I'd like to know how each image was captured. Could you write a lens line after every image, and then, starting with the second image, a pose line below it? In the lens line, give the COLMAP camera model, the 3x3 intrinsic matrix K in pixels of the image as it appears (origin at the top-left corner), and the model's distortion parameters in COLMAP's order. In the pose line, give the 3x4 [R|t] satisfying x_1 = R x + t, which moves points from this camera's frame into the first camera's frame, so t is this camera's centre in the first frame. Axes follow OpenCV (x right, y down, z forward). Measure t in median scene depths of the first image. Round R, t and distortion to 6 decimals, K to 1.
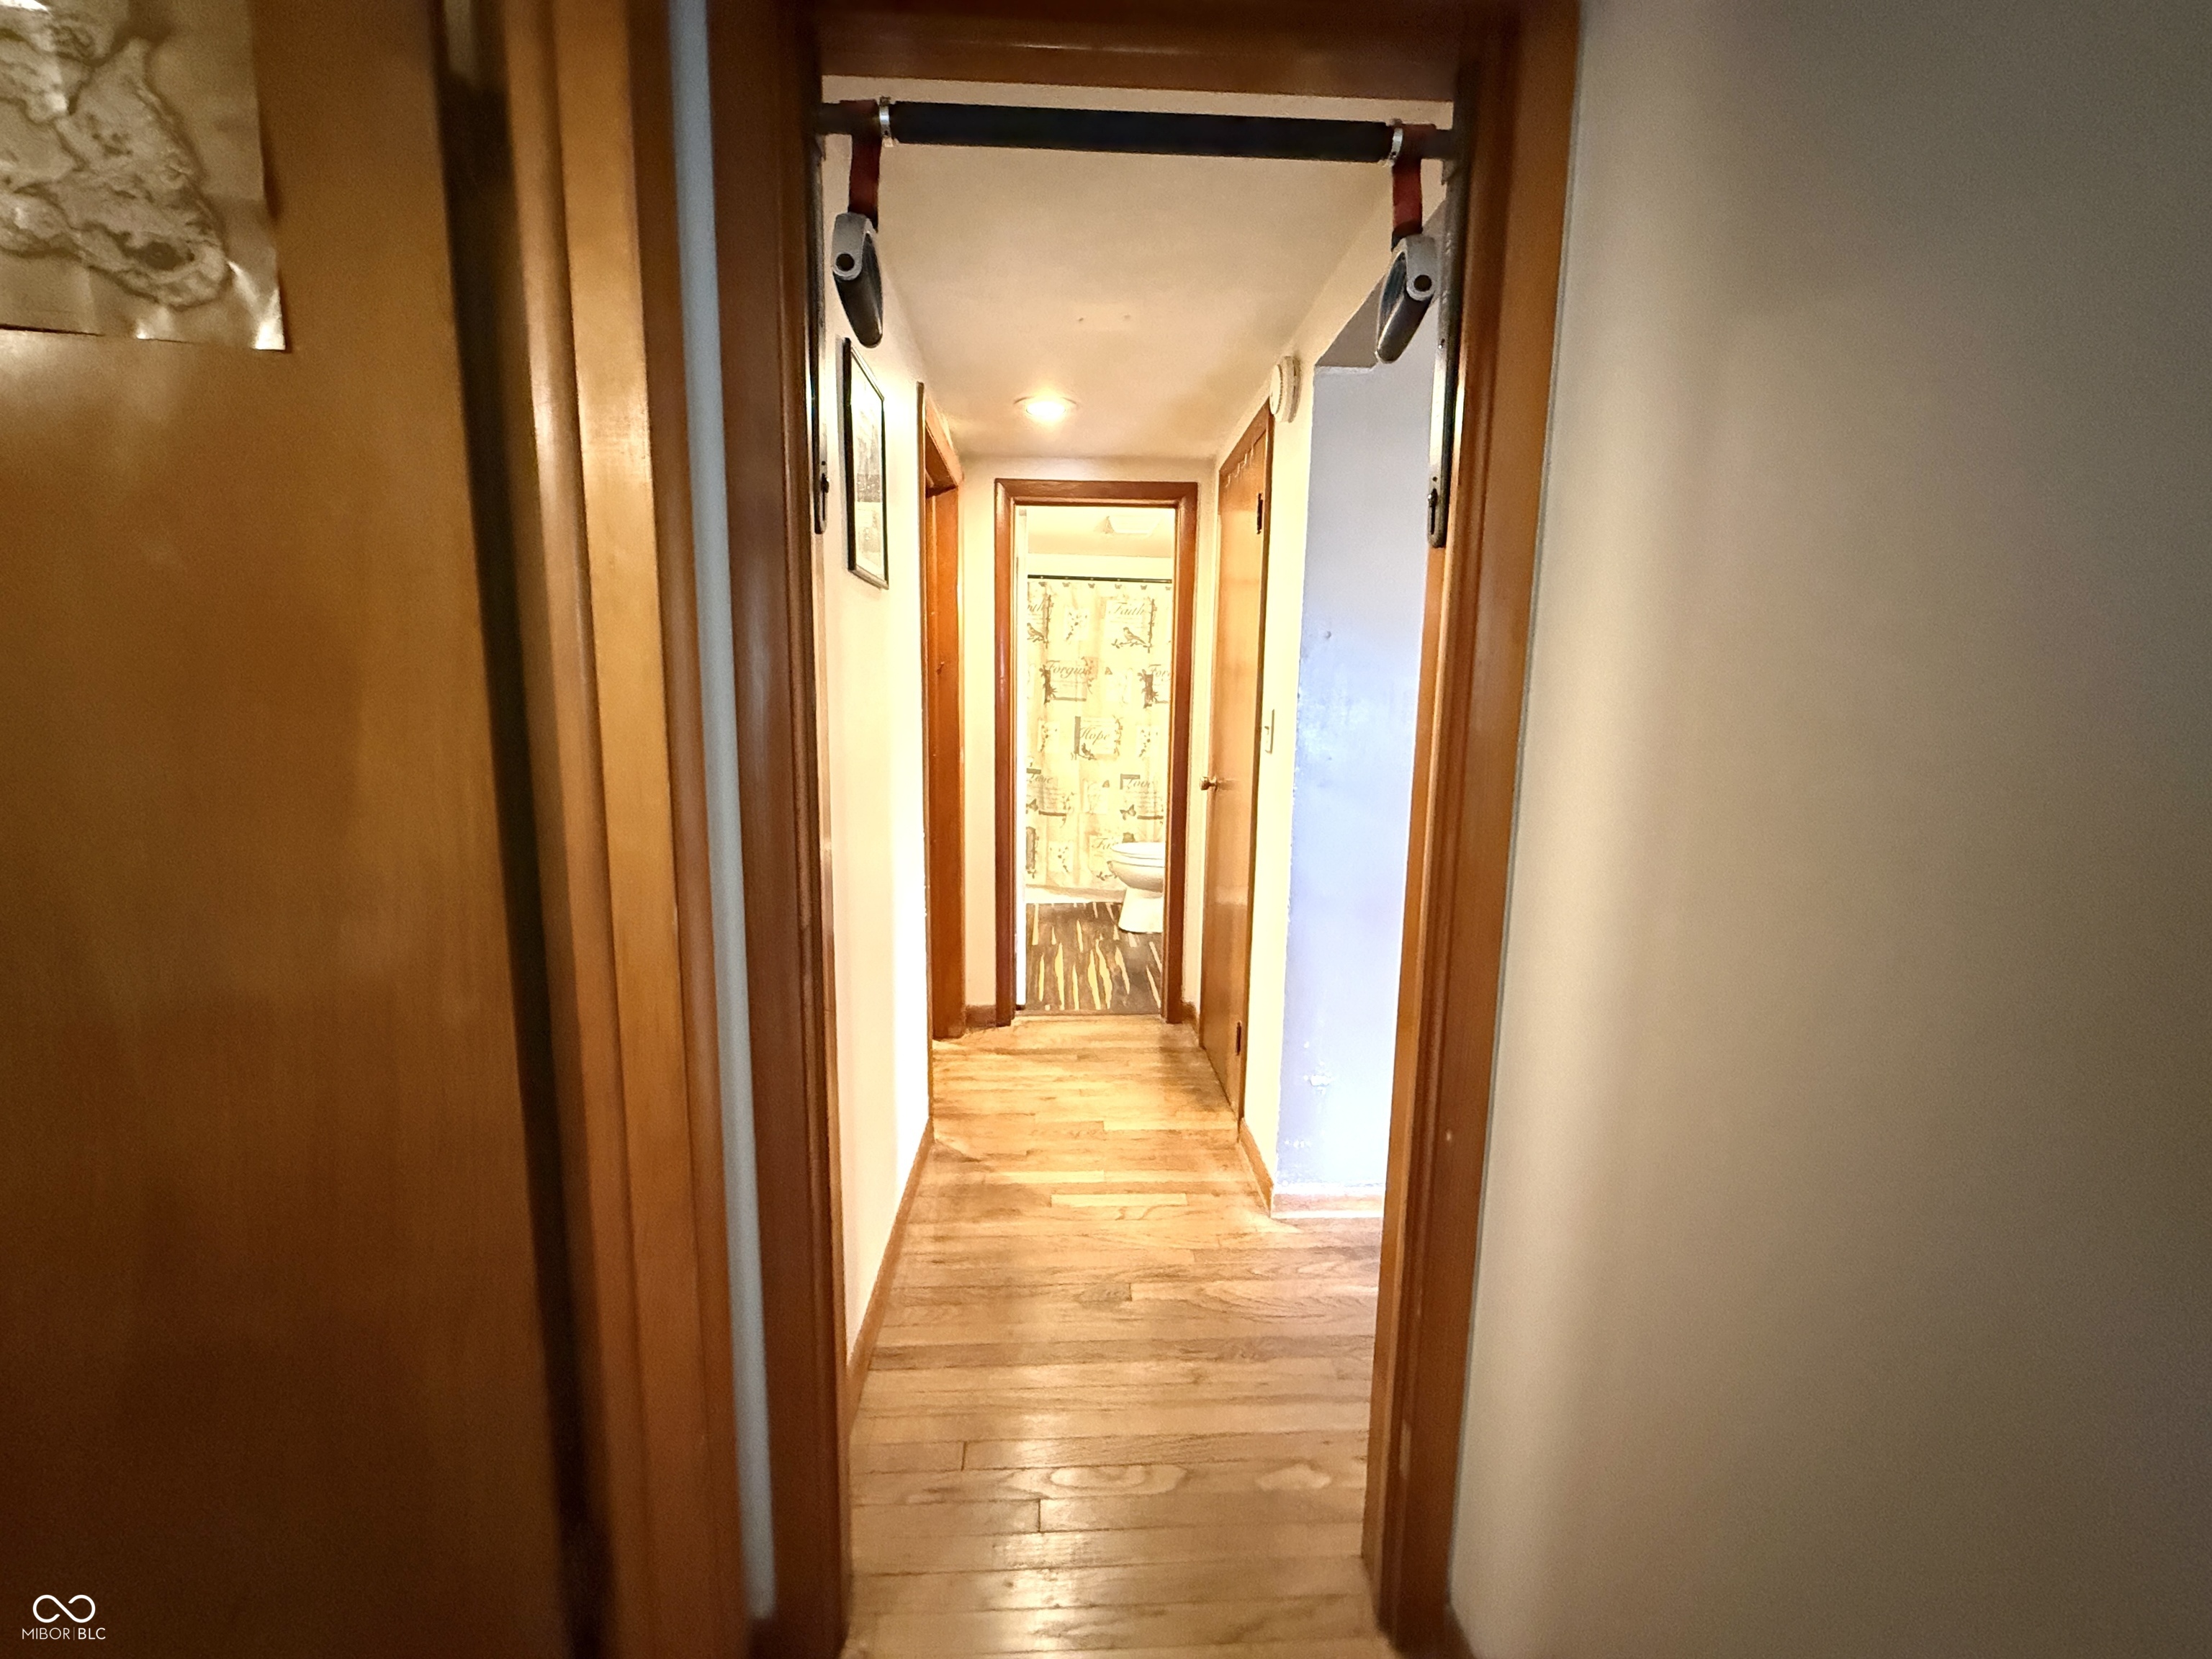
lens RADIAL K [[882.4, 0, 1104.2], [0, 882.4, 823.4], [0, 0, 1]] dist [0.000537, -0.001168]
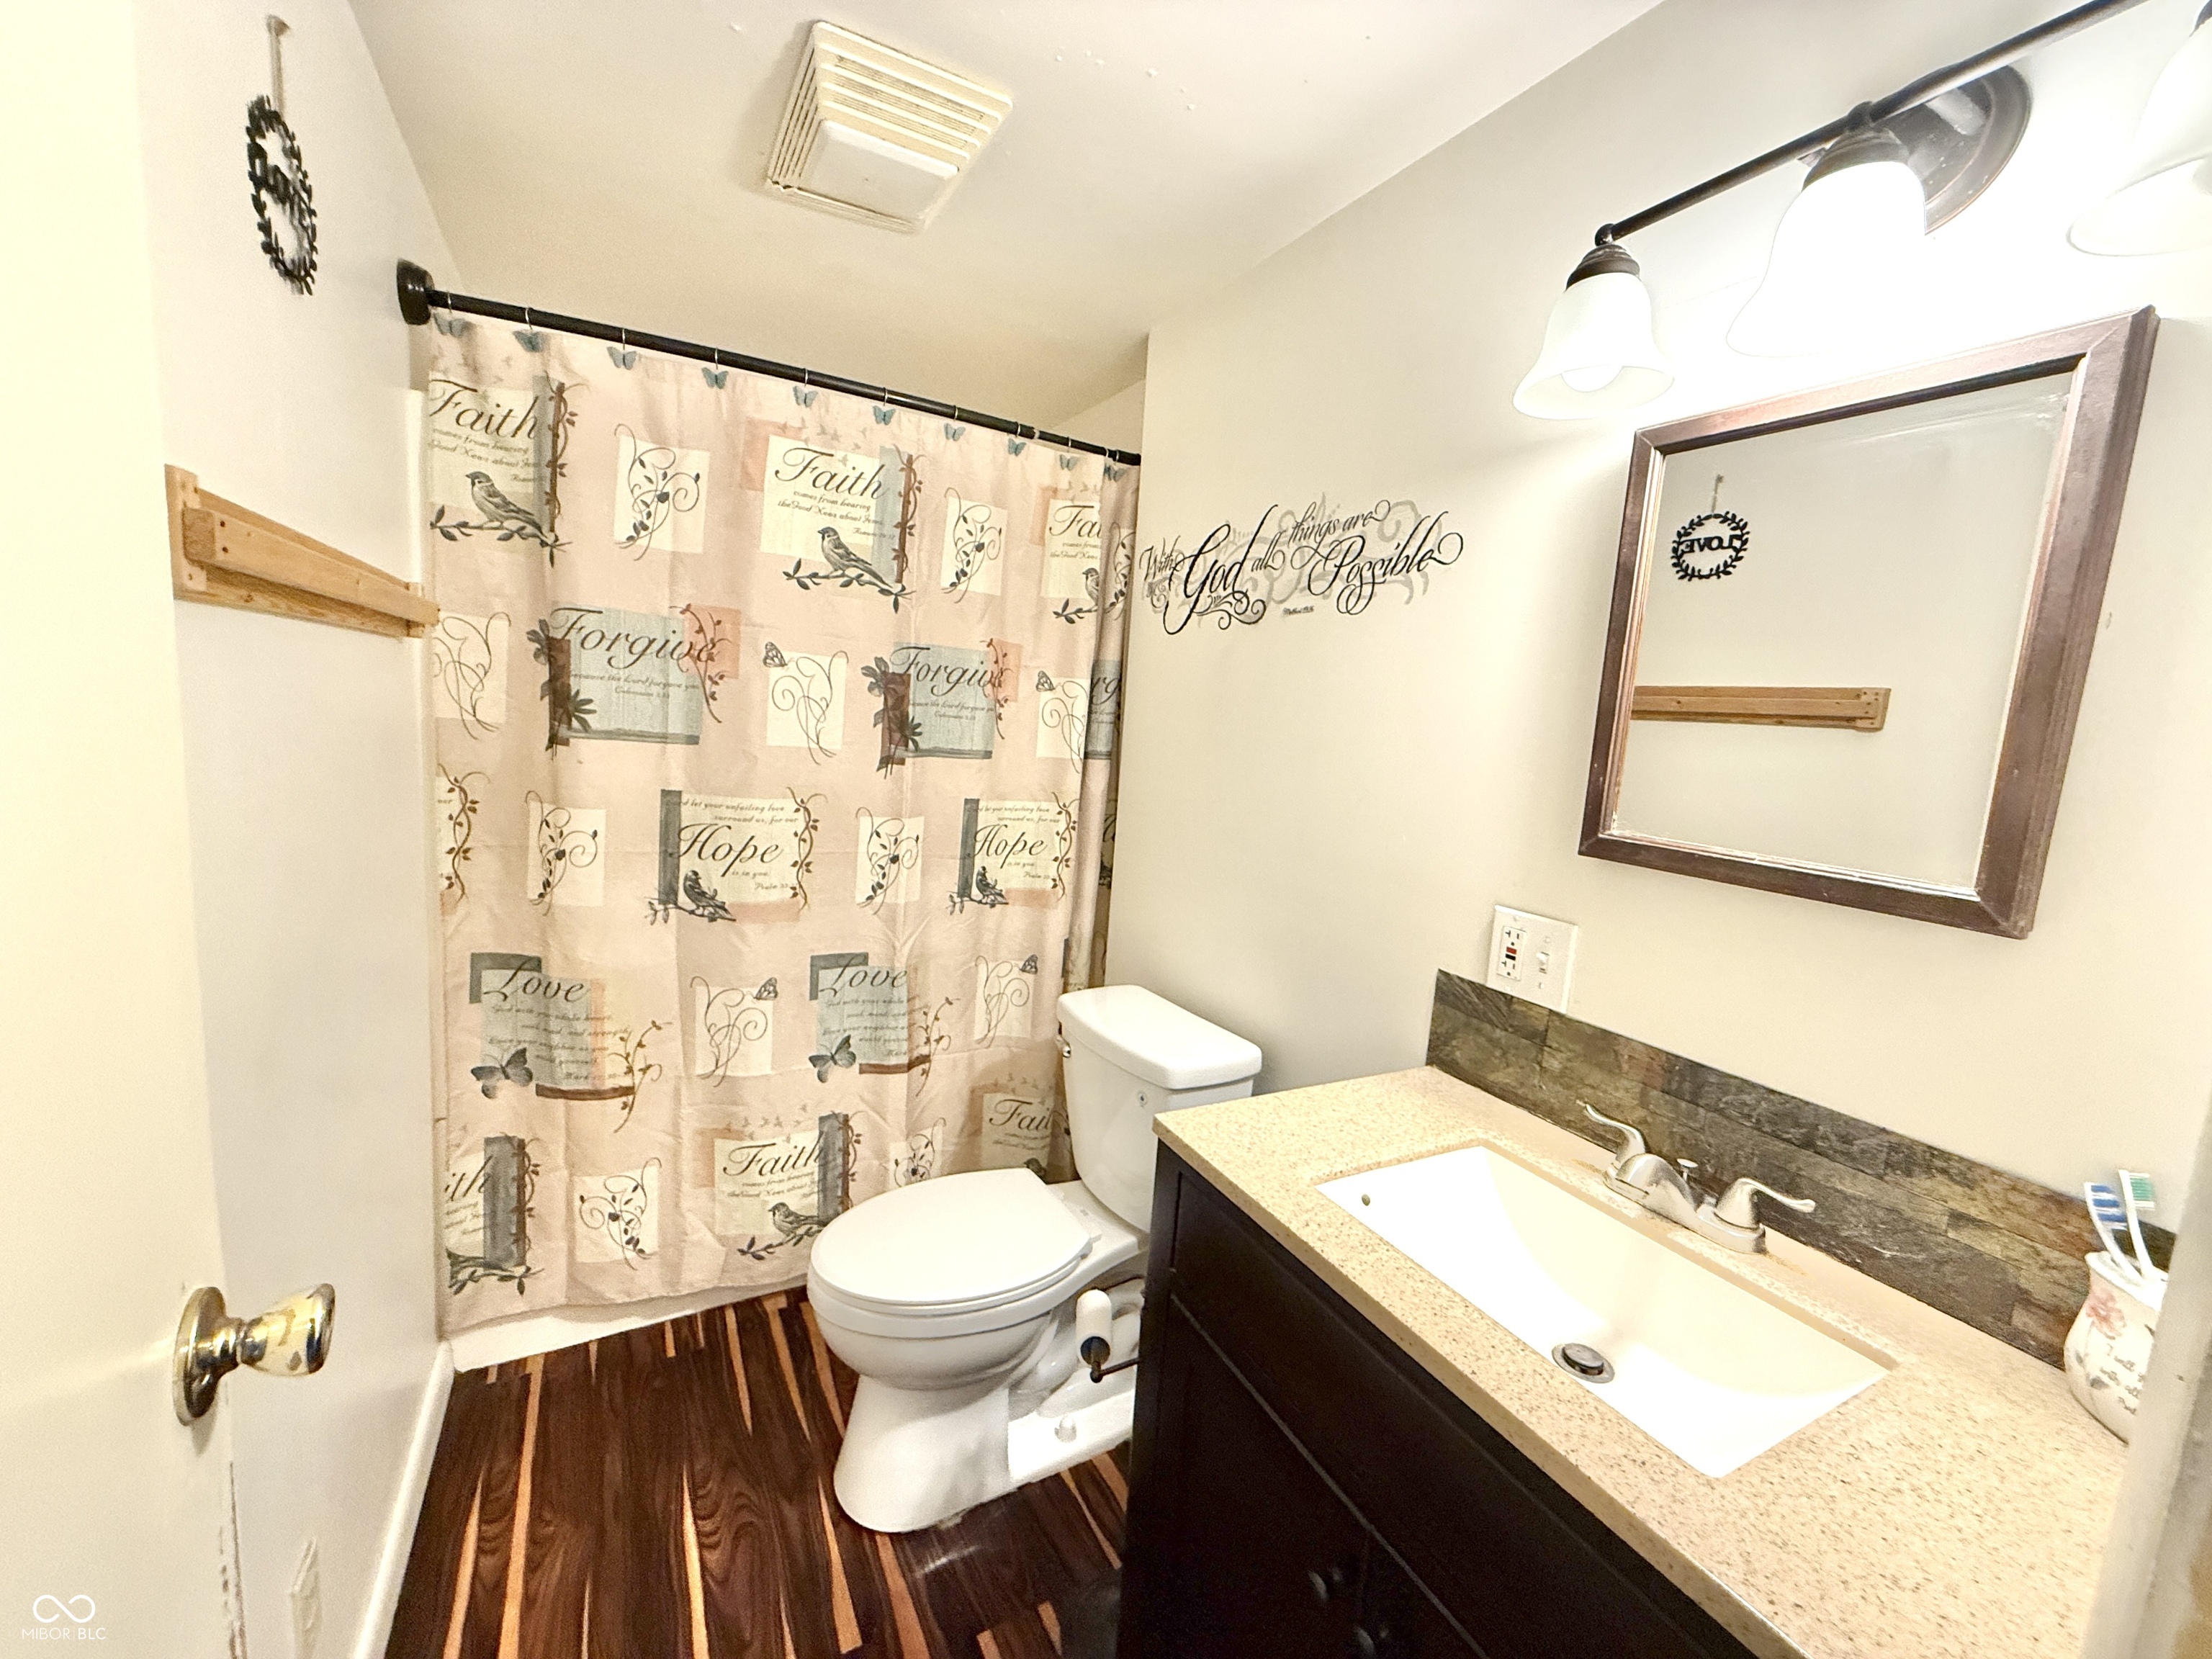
lens RADIAL K [[882.4, 0, 1103.7], [0, 882.4, 819.8], [0, 0, 1]] dist [0.000537, -0.001168]
pose [[0.905119, -0.013384, 0.424948, -0.024018], [0.020487, 0.999716, -0.012150, -0.103410], [-0.424665, 0.019704, 0.905136, 0.642181]]
